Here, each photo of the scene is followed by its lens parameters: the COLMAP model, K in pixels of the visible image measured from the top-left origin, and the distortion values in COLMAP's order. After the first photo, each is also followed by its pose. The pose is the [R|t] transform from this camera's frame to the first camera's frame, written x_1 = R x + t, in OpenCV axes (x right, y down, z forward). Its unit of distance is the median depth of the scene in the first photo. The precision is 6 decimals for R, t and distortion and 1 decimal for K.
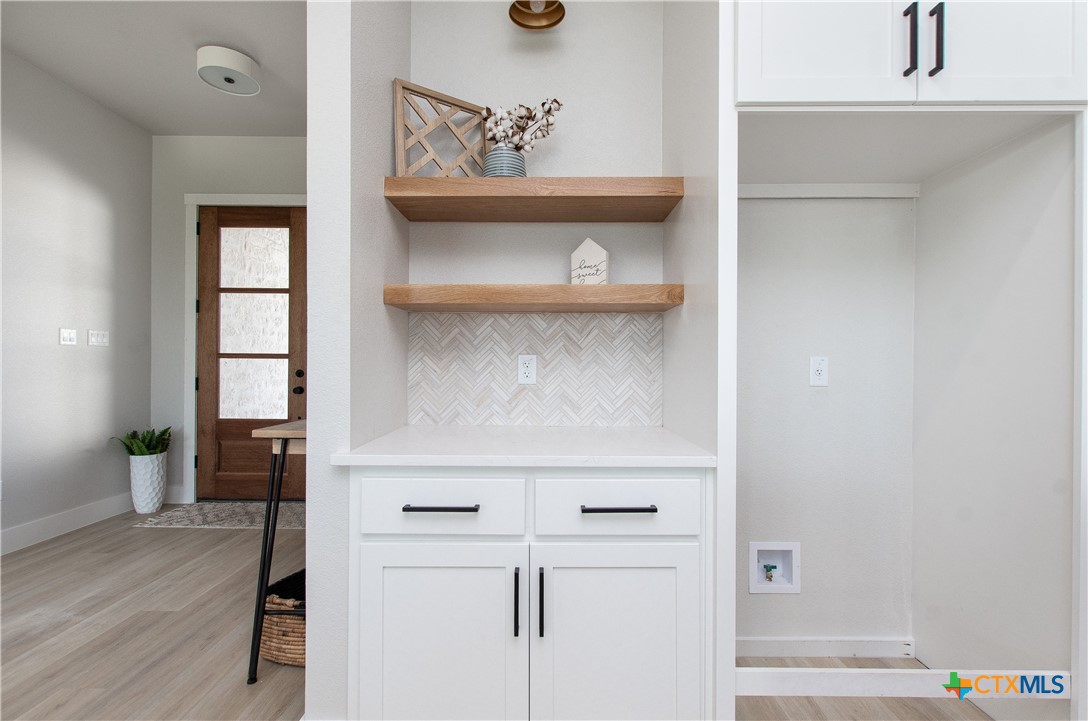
lens RADIAL K [[475.3, 0, 544.4], [0, 475.3, 361.5], [0, 0, 1]] dist [0.003973, -0.002296]
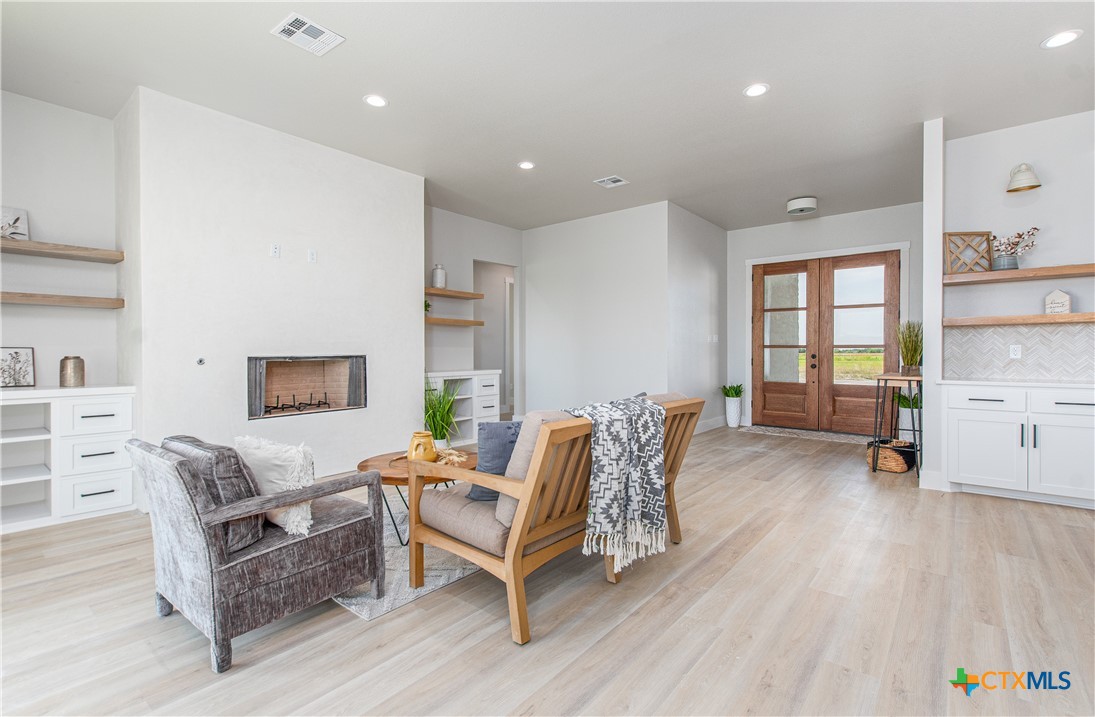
lens RADIAL K [[498.0, 0, 549.0], [0, 498.0, 353.4], [0, 0, 1]] dist [-0.001047, -0.000269]
pose [[0.777193, -0.000064, -0.629262, -0.139732], [0.003980, 0.999981, 0.004813, 0.002544], [0.629249, -0.006245, 0.777178, -1.100131]]
